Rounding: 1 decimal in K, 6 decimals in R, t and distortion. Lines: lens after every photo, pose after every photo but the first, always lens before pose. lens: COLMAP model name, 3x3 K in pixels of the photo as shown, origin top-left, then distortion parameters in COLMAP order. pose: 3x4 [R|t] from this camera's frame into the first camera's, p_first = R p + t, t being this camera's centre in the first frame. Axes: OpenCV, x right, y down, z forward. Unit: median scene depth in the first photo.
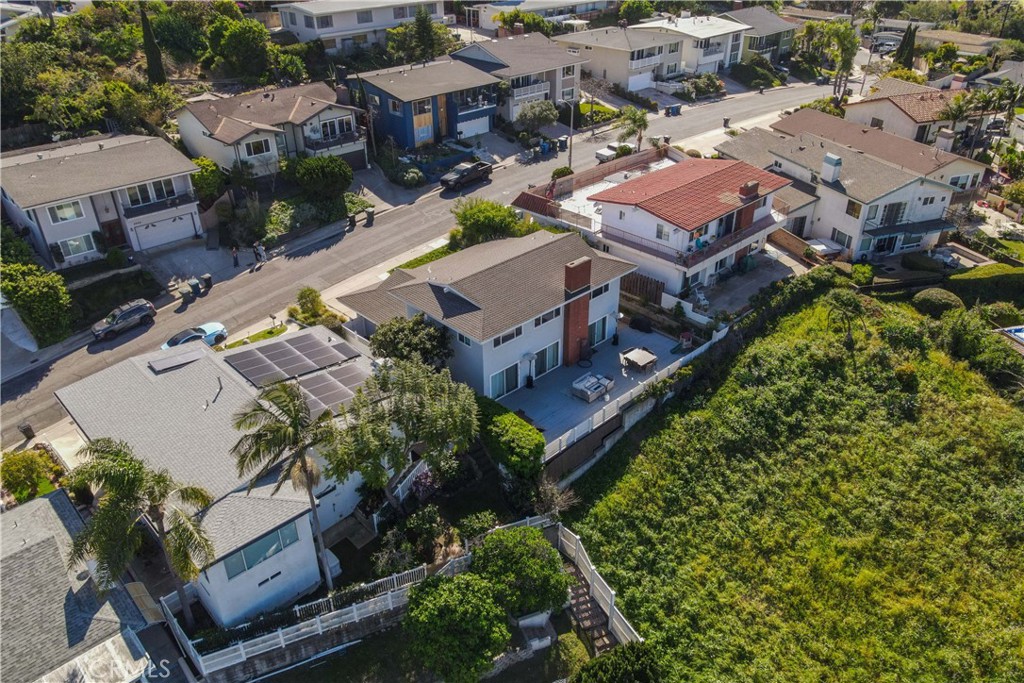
lens RADIAL K [[739.0, 0, 512.0], [0, 739.0, 341.5], [0, 0, 1]] dist [0.015716, 0.006041]
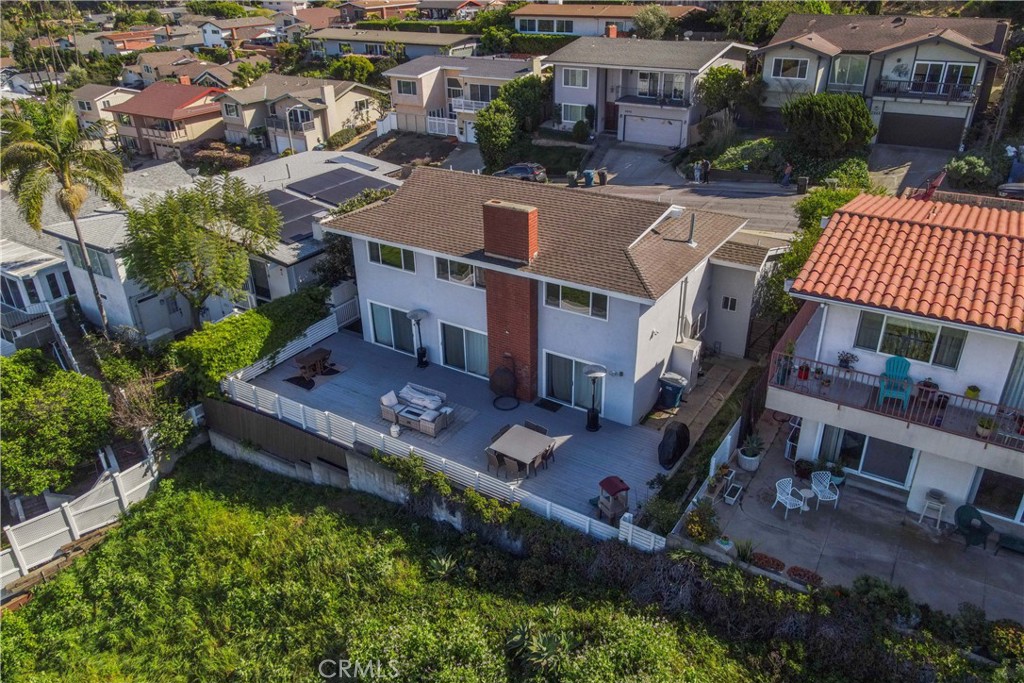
lens RADIAL K [[739.0, 0, 512.0], [0, 739.0, 341.5], [0, 0, 1]] dist [0.015716, 0.006041]
pose [[0.230730, 0.457724, -0.858634, 0.428104], [-0.481991, 0.820336, 0.307789, -0.138963], [0.845251, 0.342837, 0.409895, 0.587281]]
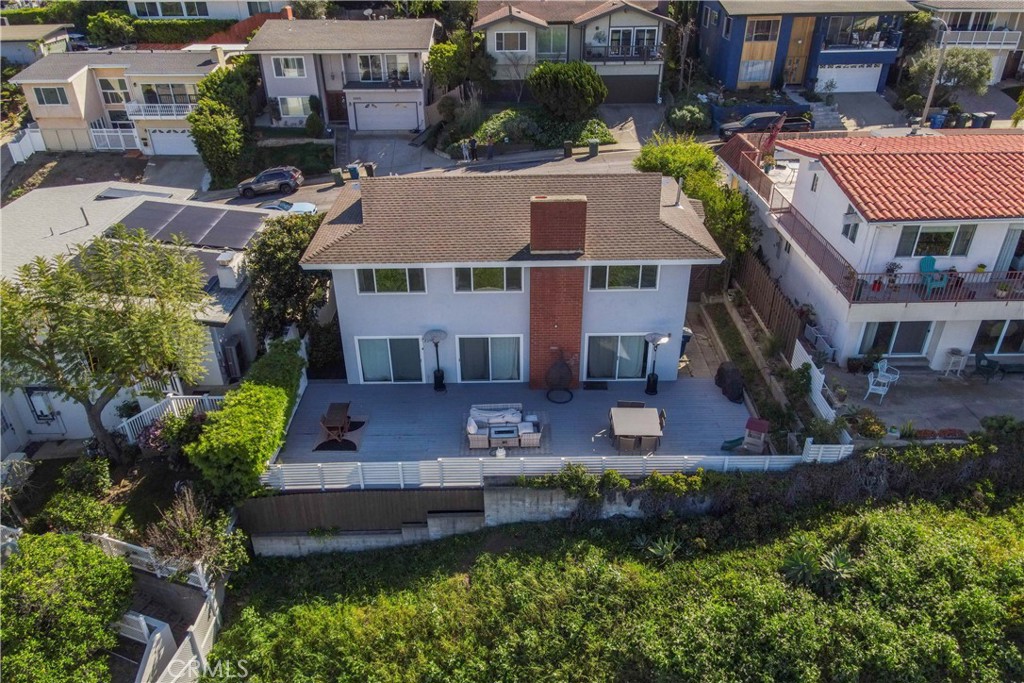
lens RADIAL K [[738.1, 0, 508.4], [0, 738.1, 380.7], [0, 0, 1]] dist [0.019468, 0.007753]
pose [[0.726455, 0.368891, -0.579813, 0.301011], [-0.348827, 0.924880, 0.151383, -0.039660], [0.592101, 0.092282, 0.800563, 0.409279]]
